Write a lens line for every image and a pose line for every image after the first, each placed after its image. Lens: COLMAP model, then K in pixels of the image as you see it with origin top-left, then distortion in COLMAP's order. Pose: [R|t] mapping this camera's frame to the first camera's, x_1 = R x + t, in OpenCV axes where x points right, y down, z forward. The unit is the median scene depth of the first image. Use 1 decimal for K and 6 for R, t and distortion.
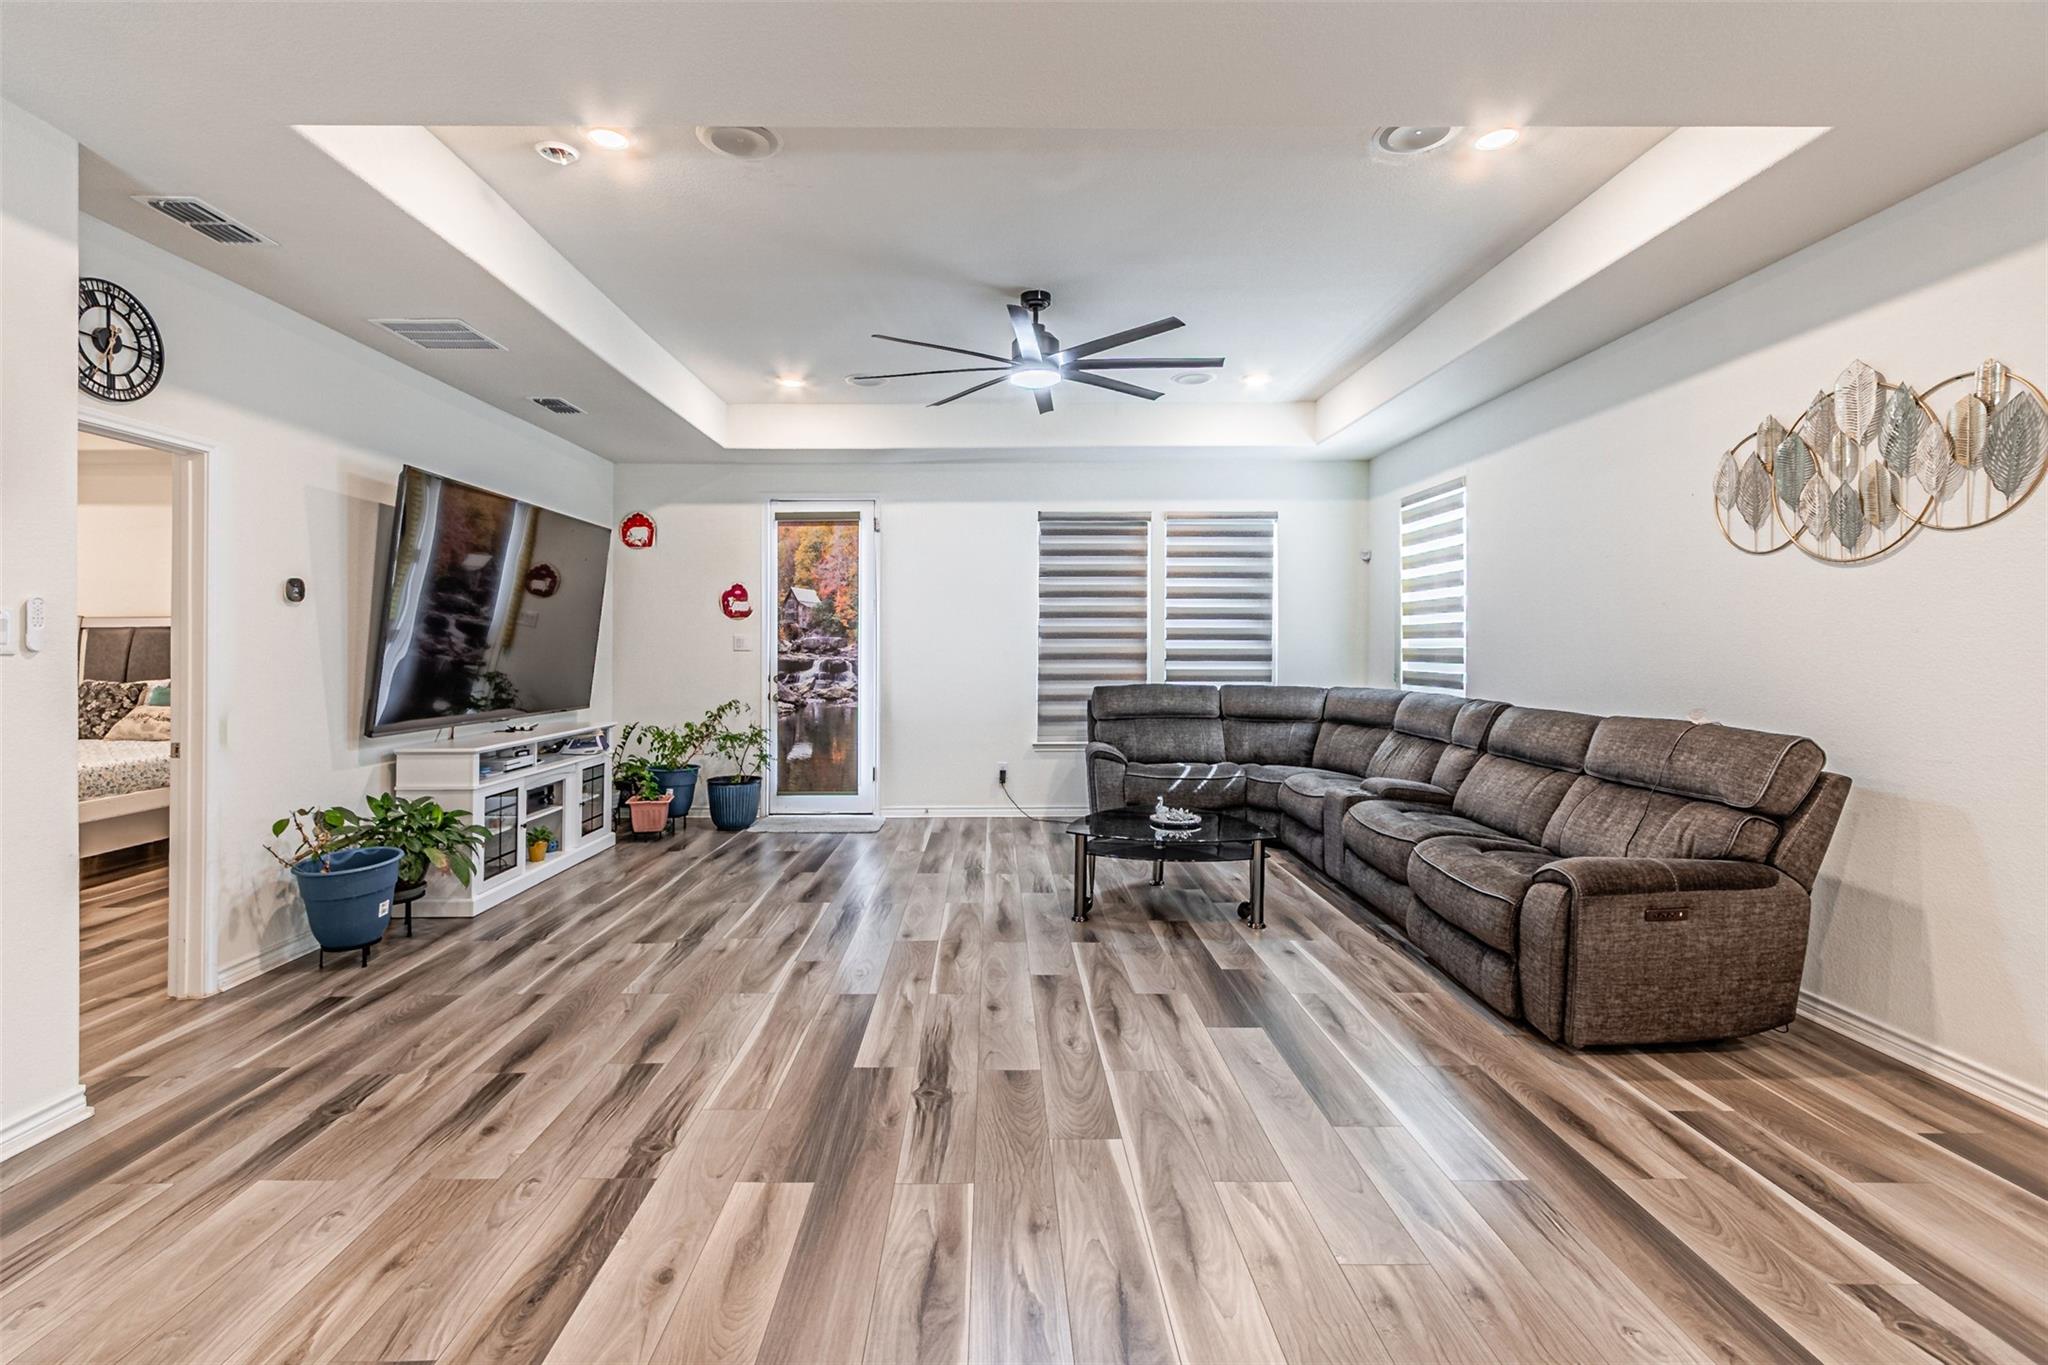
lens RADIAL K [[916.5, 0, 994.2], [0, 916.5, 651.0], [0, 0, 1]] dist [0.004426, 0.000168]
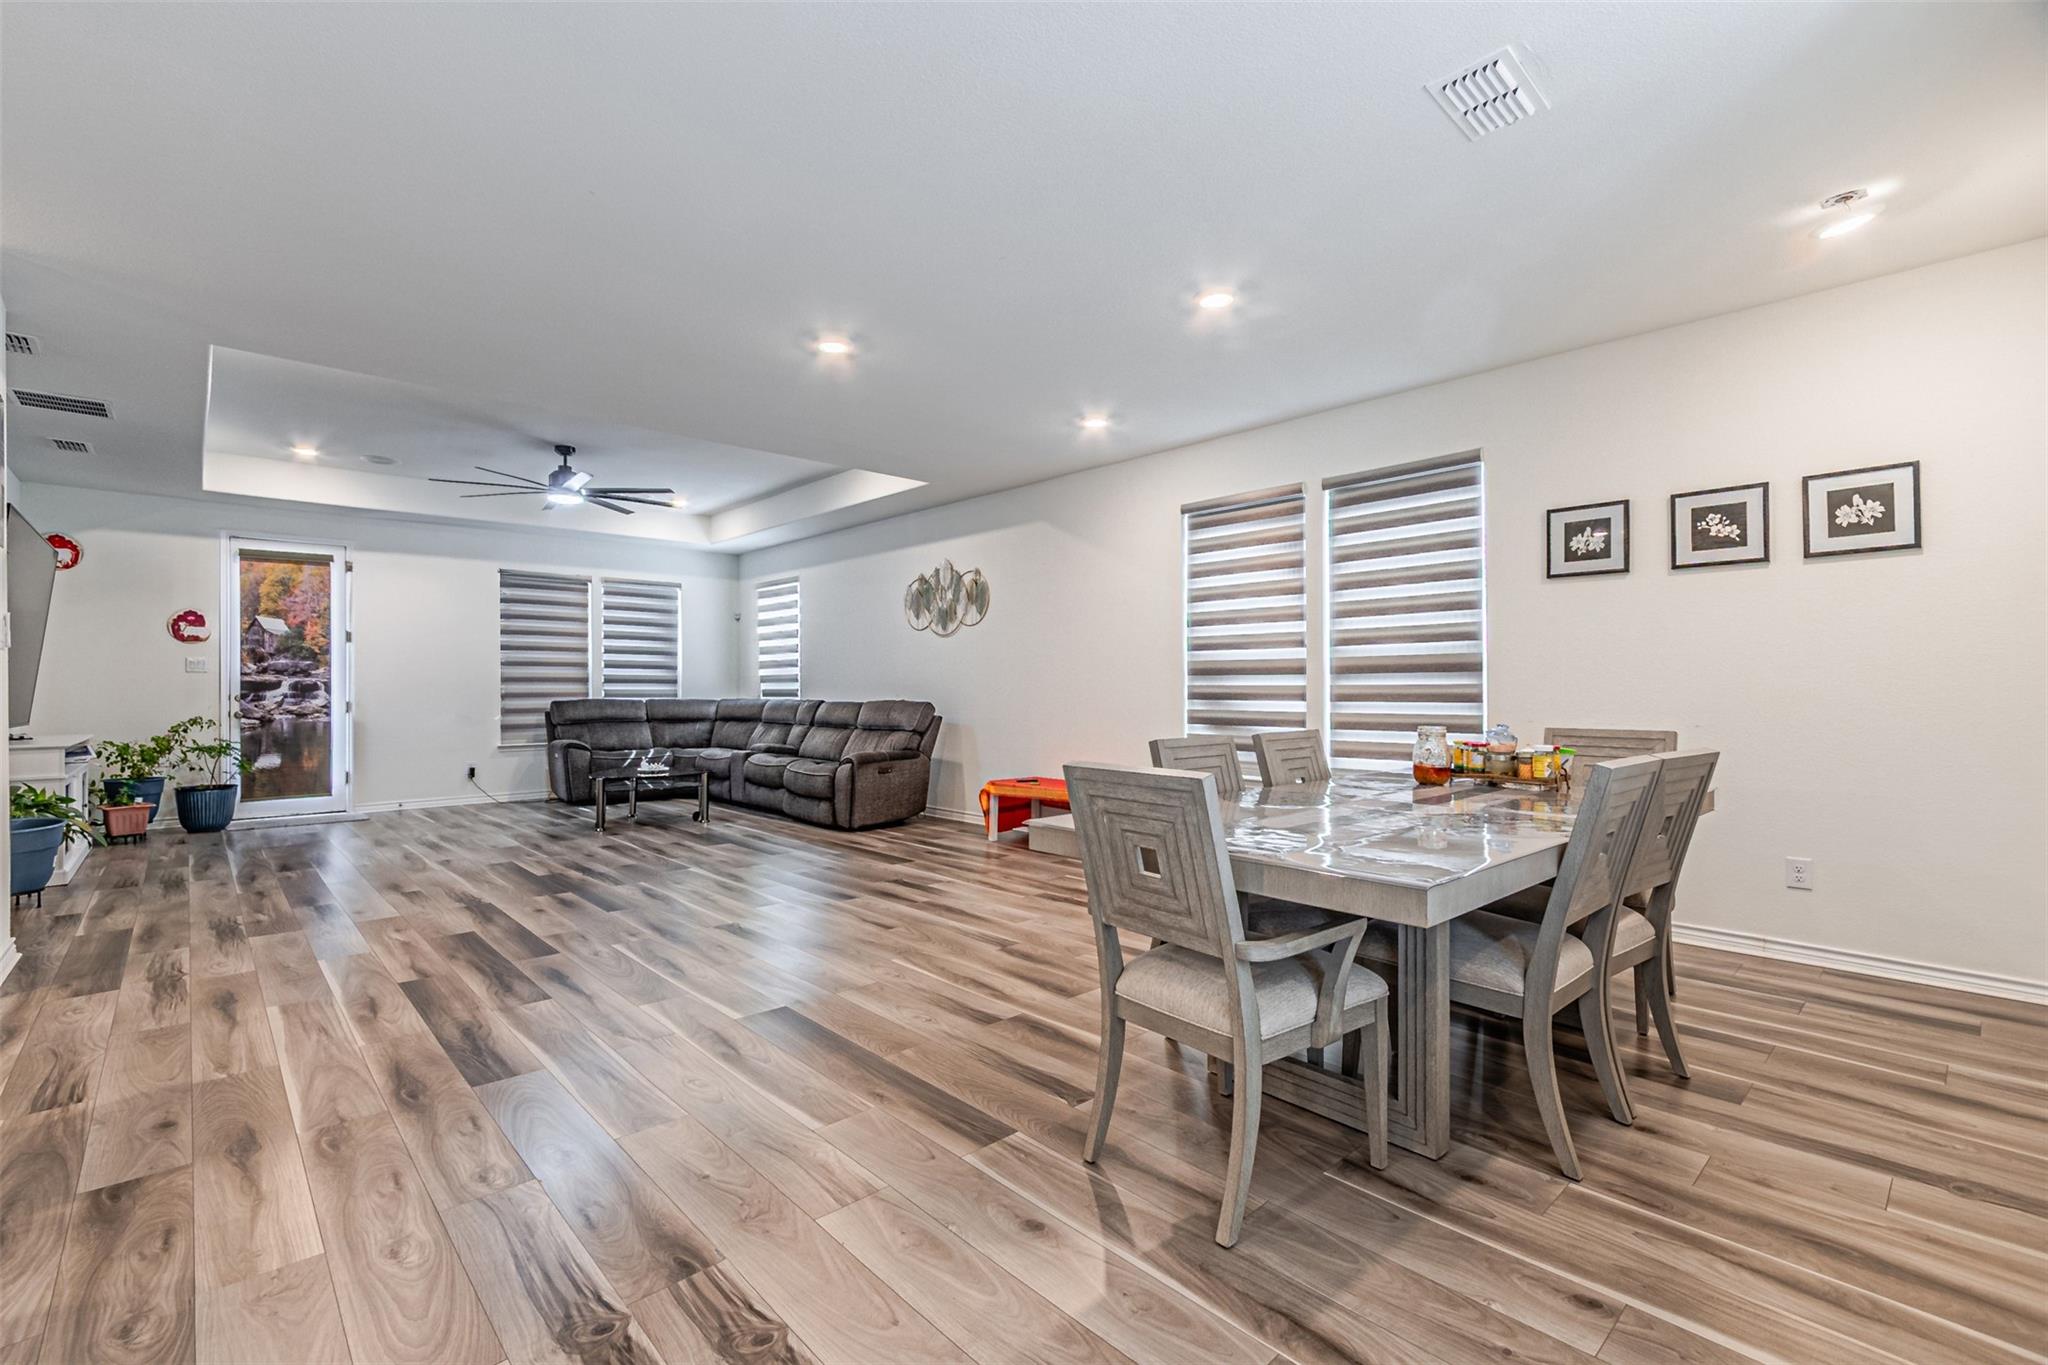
lens RADIAL K [[900.1, 0, 1003.8], [0, 900.1, 699.9], [0, 0, 1]] dist [0.002519, 0.000019]
pose [[0.742213, -0.008112, 0.670114, -0.286850], [0.004542, 0.999965, 0.007075, 0.030096], [-0.670148, -0.002207, 0.742224, -0.442874]]
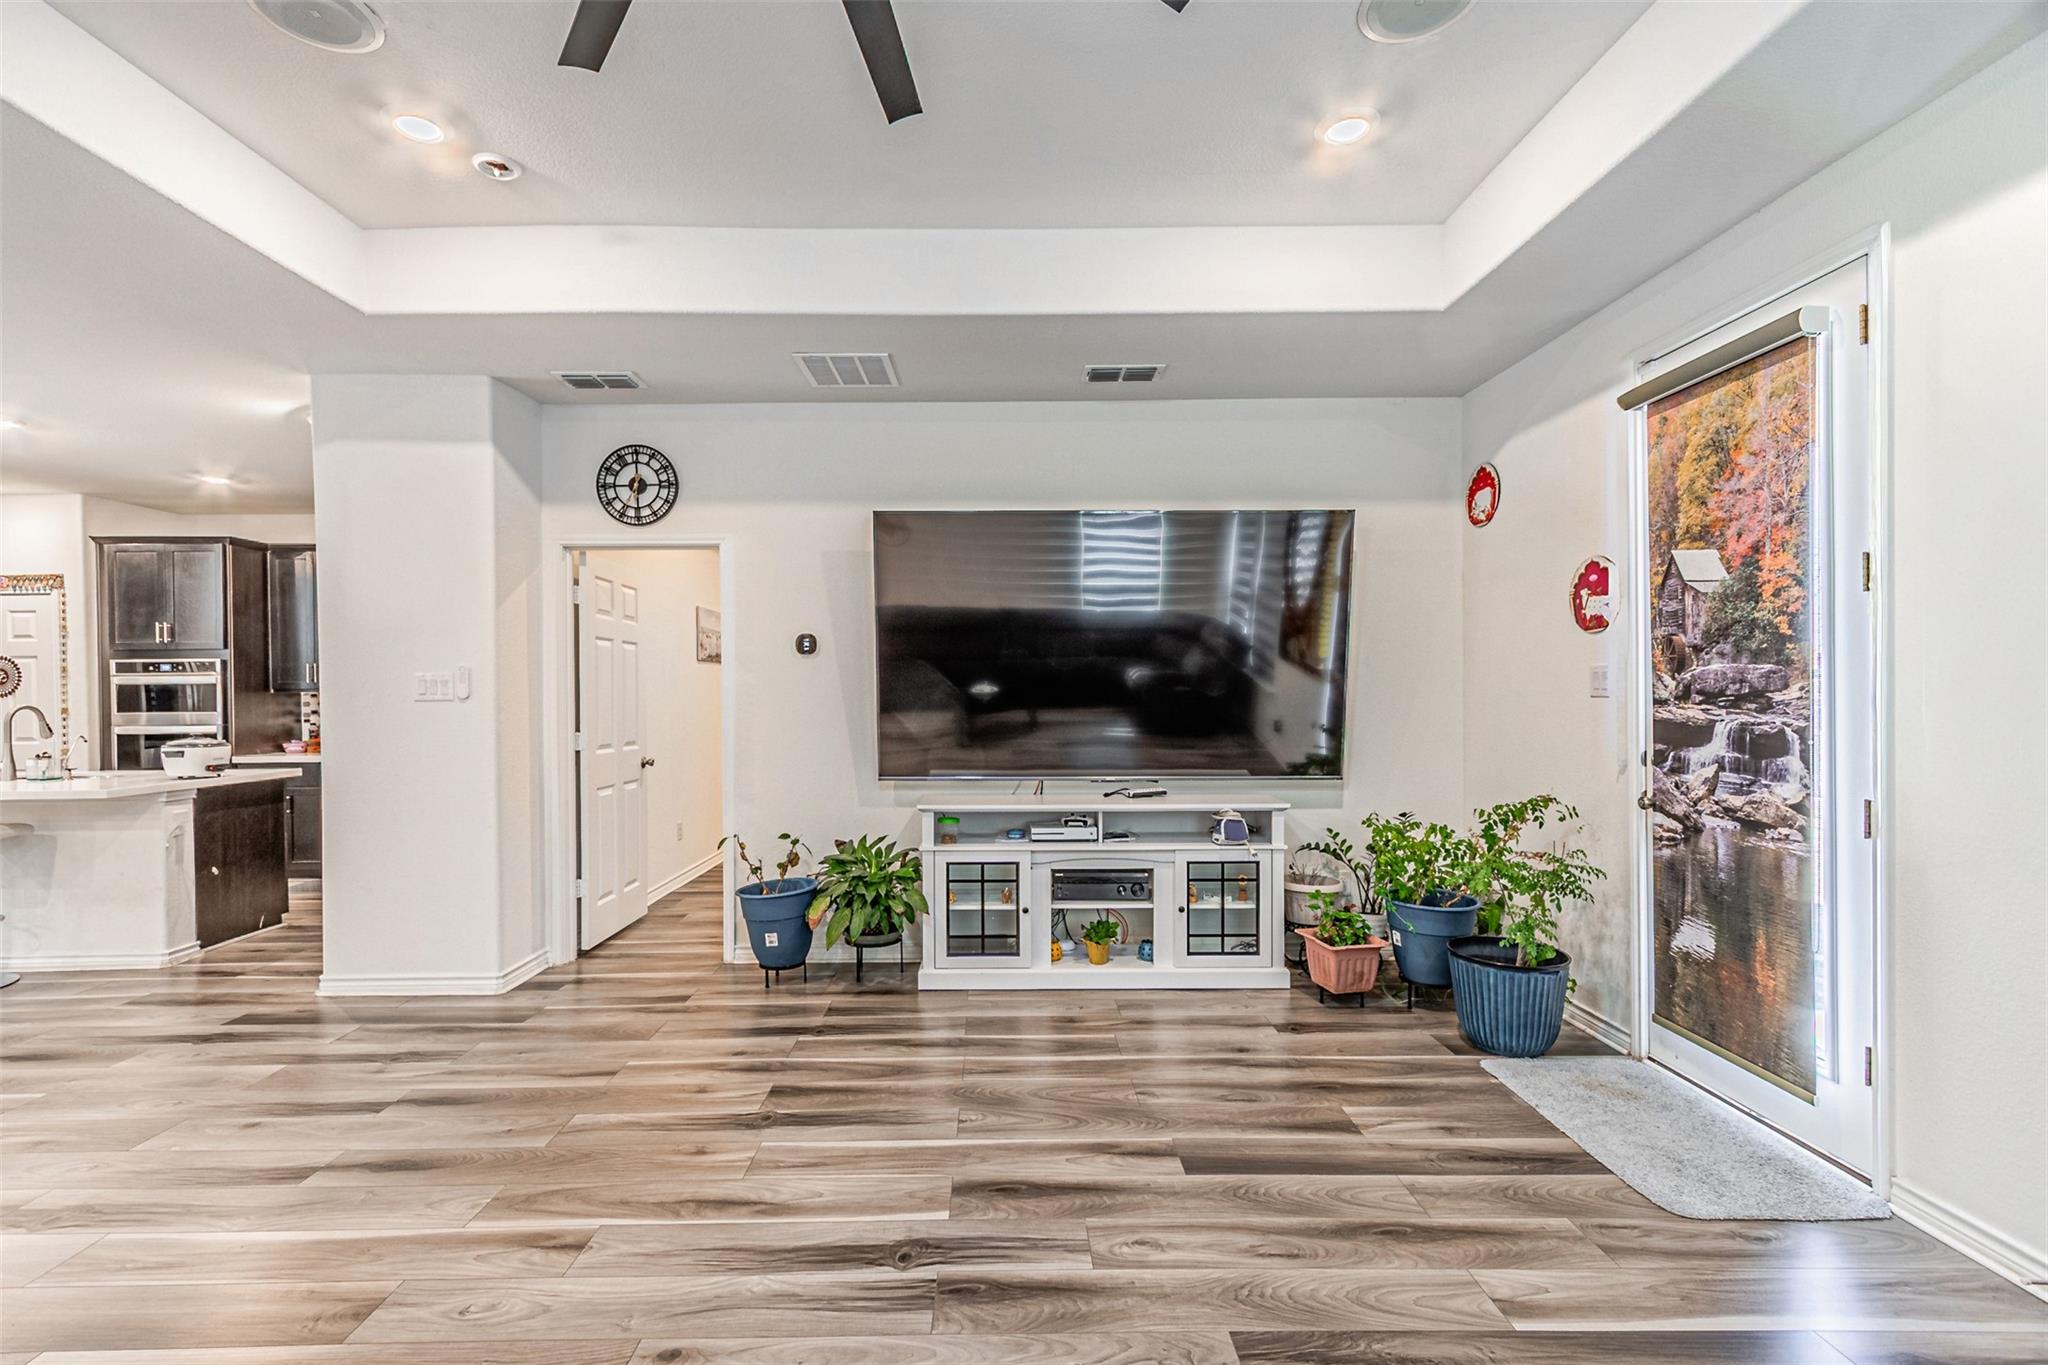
lens RADIAL K [[882.8, 0, 1010.6], [0, 882.8, 704.3], [0, 0, 1]] dist [0.001163, -0.000221]
pose [[0.007961, 0.018907, -0.999790, 0.194857], [0.002581, 0.999818, 0.018928, -0.006308], [0.999965, -0.002731, 0.007911, 0.696014]]
